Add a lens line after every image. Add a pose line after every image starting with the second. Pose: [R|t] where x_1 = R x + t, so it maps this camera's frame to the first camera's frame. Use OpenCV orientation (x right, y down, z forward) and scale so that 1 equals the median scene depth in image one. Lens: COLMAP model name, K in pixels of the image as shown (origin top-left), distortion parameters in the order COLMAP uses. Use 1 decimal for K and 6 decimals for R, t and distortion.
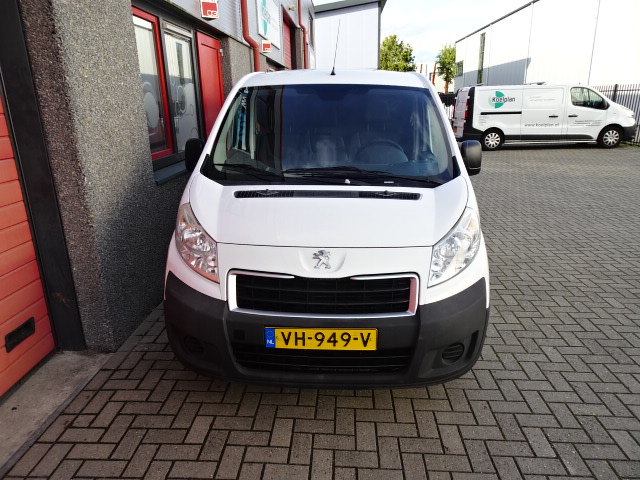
lens RADIAL K [[459.9, 0, 320.3], [0, 459.9, 238.4], [0, 0, 1]] dist [0.008996, 0.000930]
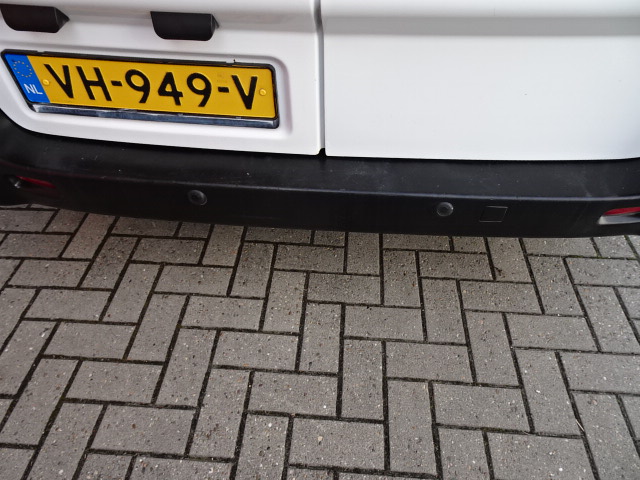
lens RADIAL K [[459.9, 0, 323.3], [0, 459.9, 241.6], [0, 0, 1]] dist [0.008996, 0.000930]
pose [[0.999783, 0.006720, -0.019724, 0.051946], [0.003737, 0.873409, 0.486972, 0.115112], [0.020500, -0.486940, 0.873195, 0.426697]]
